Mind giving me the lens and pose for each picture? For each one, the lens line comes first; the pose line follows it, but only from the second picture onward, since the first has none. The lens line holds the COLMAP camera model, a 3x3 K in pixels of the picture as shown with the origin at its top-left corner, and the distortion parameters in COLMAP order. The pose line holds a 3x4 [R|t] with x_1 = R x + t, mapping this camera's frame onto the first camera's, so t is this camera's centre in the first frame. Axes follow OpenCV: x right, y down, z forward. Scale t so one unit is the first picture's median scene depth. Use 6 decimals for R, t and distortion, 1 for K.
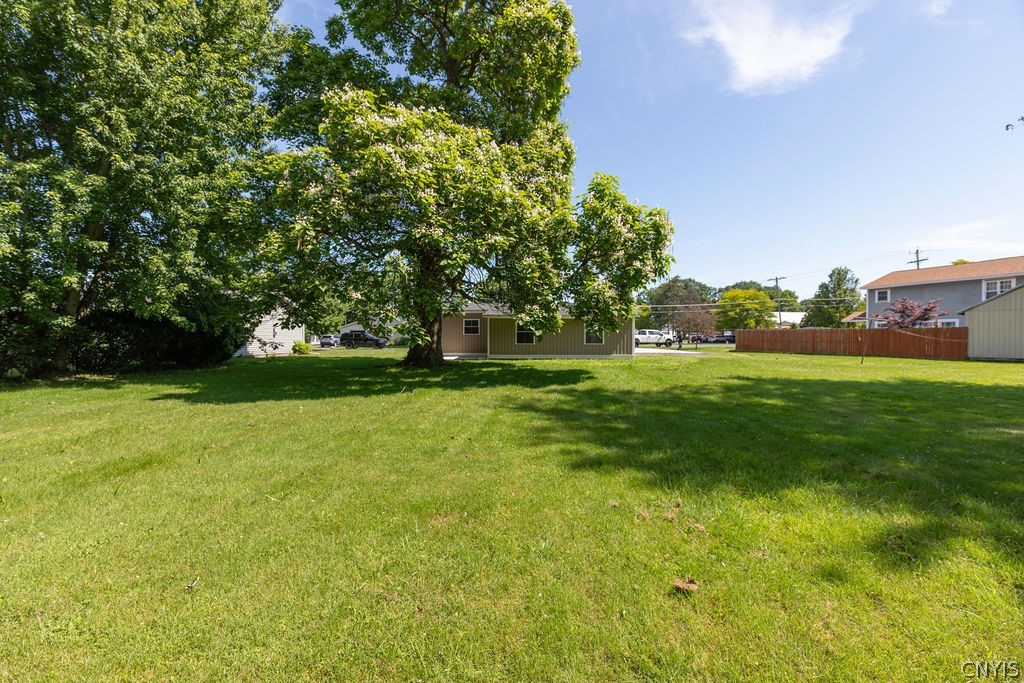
lens RADIAL K [[461.9, 0, 512.0], [0, 461.9, 341.5], [0, 0, 1]] dist [0.001325, -0.000142]
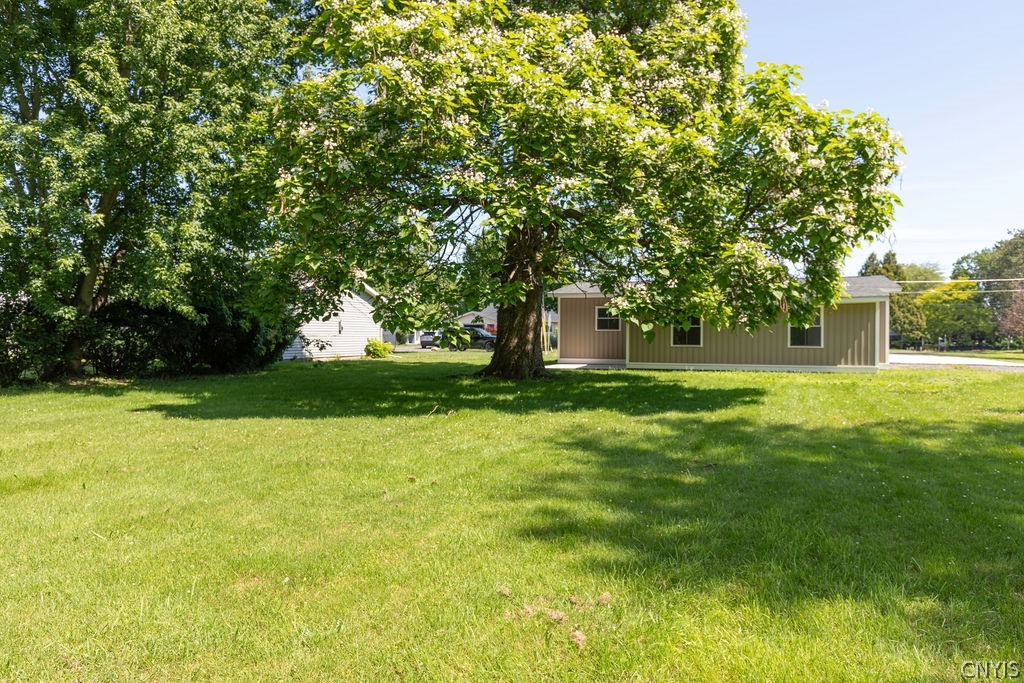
lens RADIAL K [[714.5, 0, 512.0], [0, 714.5, 341.5], [0, 0, 1]] dist [-0.002797, 0.000446]
pose [[0.955758, 0.007402, -0.294062, 0.173438], [-0.007454, 0.999972, 0.000942, 0.000749], [0.294061, 0.001291, 0.955786, 0.014933]]
